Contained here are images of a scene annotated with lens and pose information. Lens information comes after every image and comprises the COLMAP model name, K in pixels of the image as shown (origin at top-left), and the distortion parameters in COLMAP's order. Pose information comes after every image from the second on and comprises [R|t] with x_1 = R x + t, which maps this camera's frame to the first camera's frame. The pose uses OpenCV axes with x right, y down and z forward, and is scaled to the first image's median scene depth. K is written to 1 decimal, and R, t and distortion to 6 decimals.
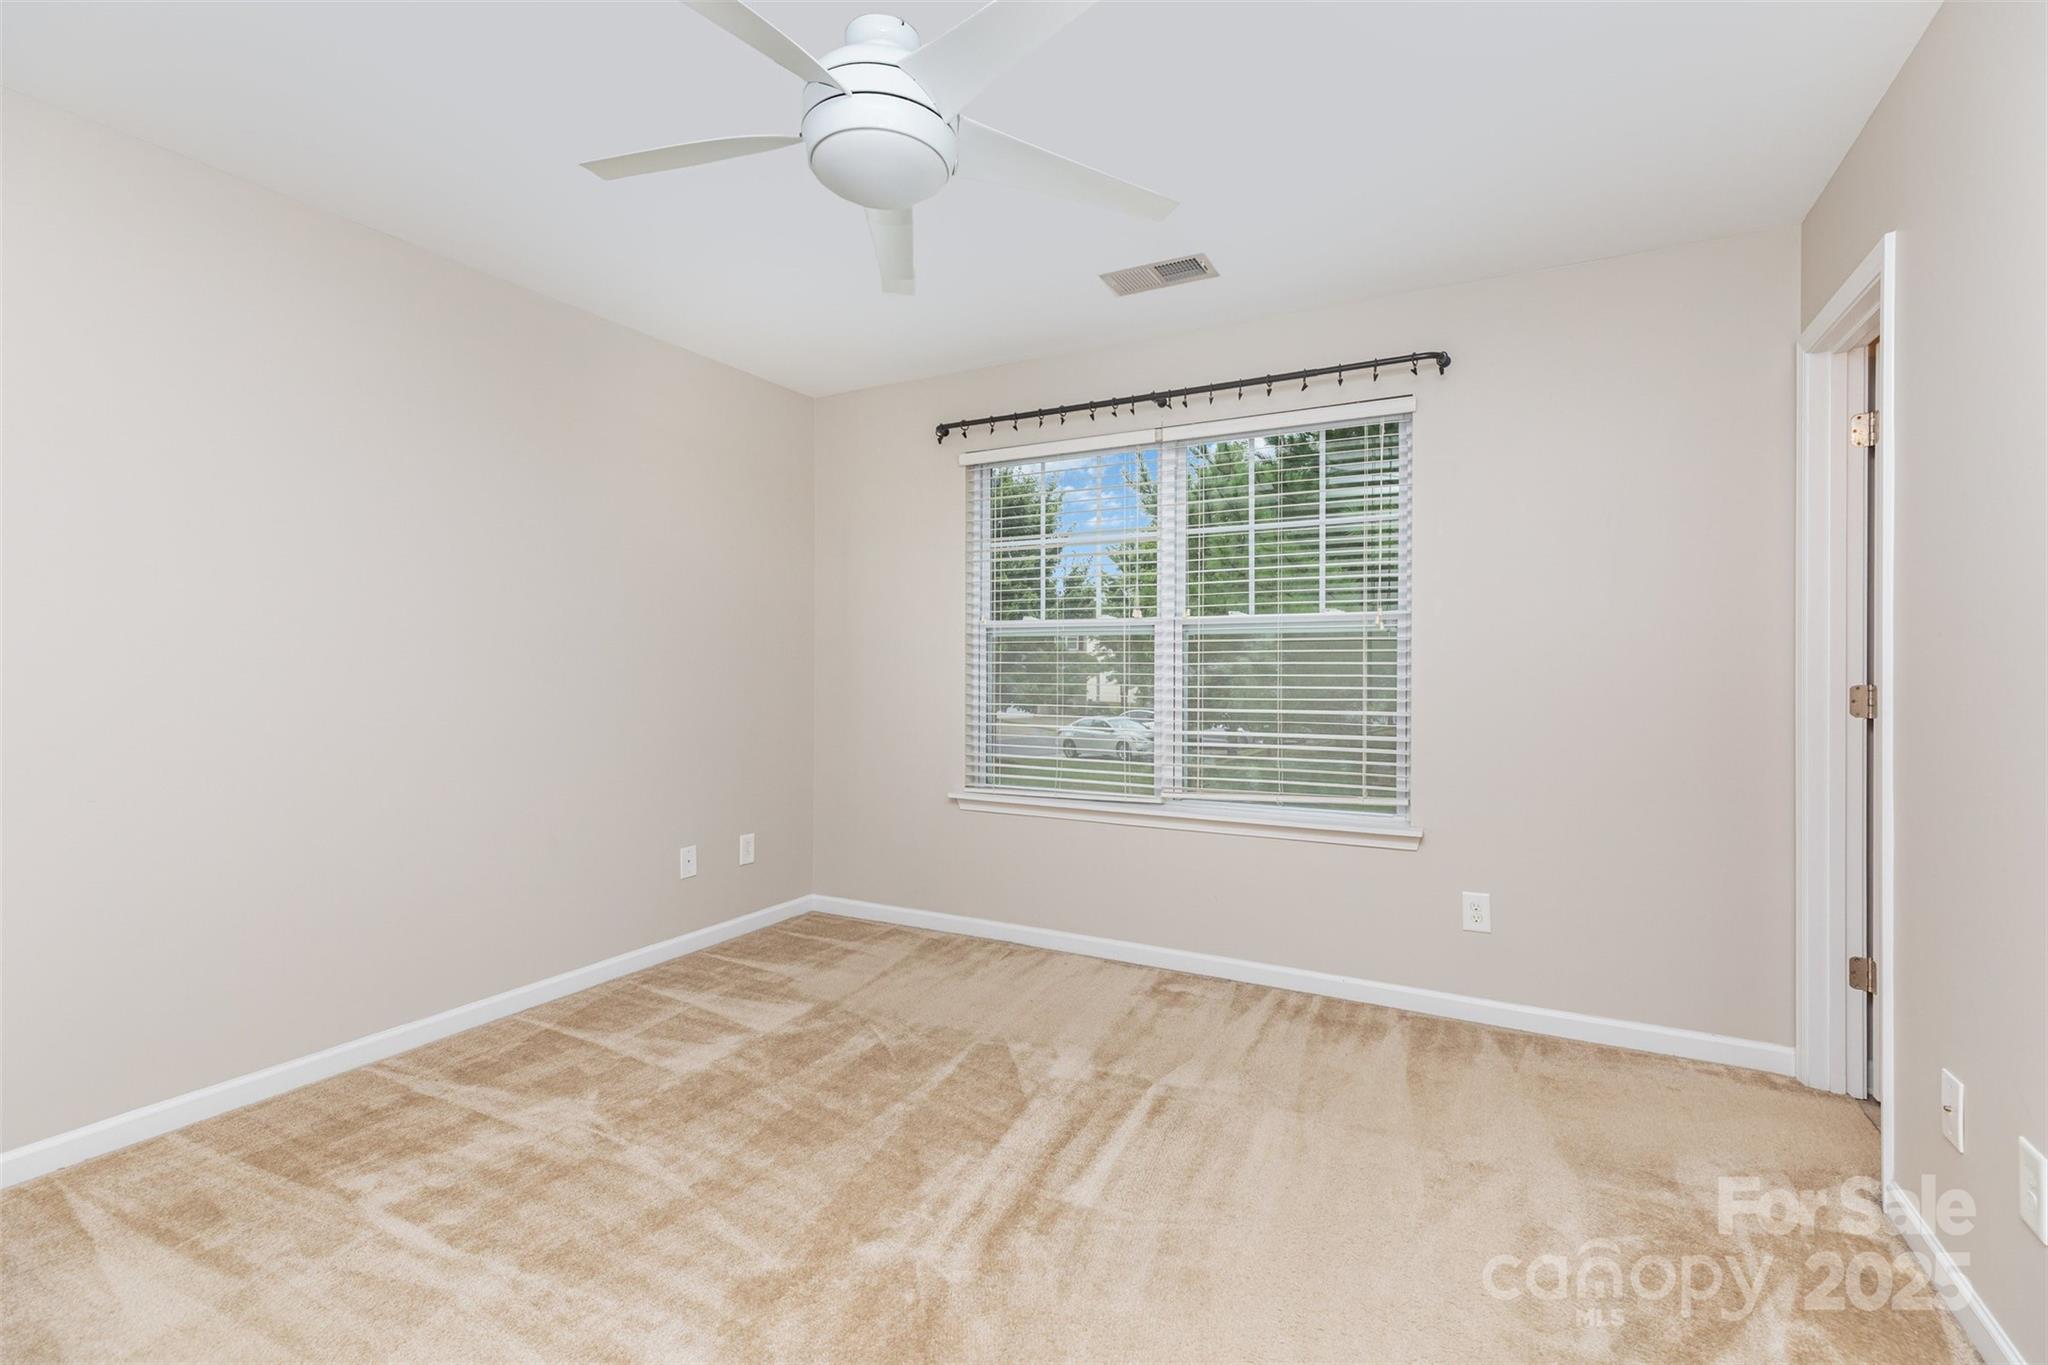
lens RADIAL K [[899.2, 0, 1026.5], [0, 899.2, 668.4], [0, 0, 1]] dist [-0.009686, 0.000095]
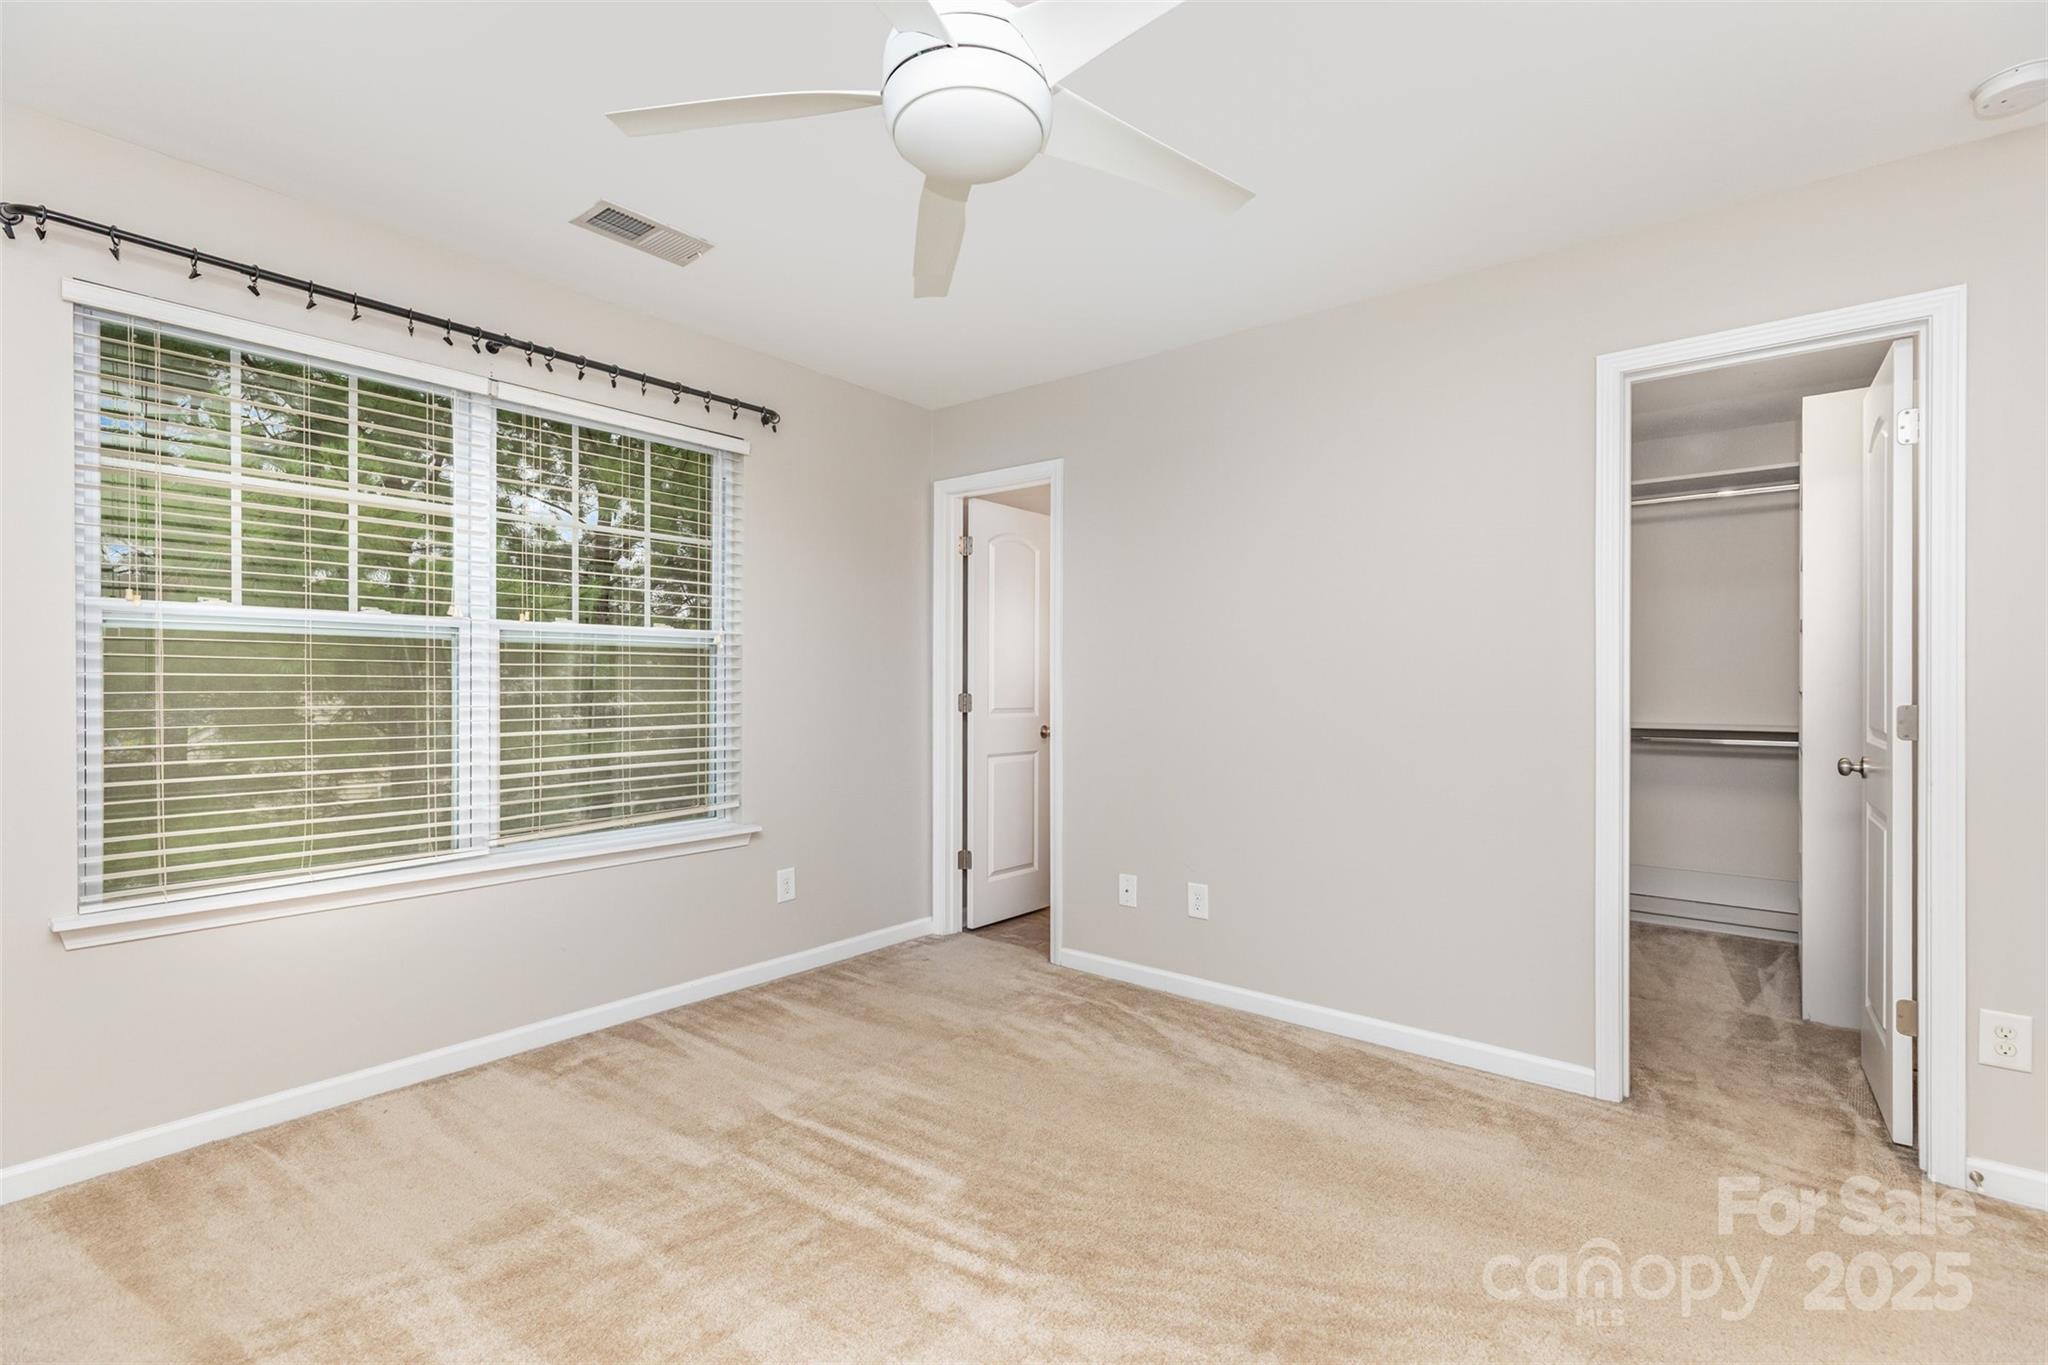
lens RADIAL K [[931.9, 0, 1039.7], [0, 931.9, 683.4], [0, 0, 1]] dist [0.004210, -0.000545]
pose [[0.175181, -0.011231, 0.984472, -0.625472], [-0.017483, 0.999742, 0.014516, -0.023547], [-0.984381, -0.019754, 0.174939, 0.414425]]
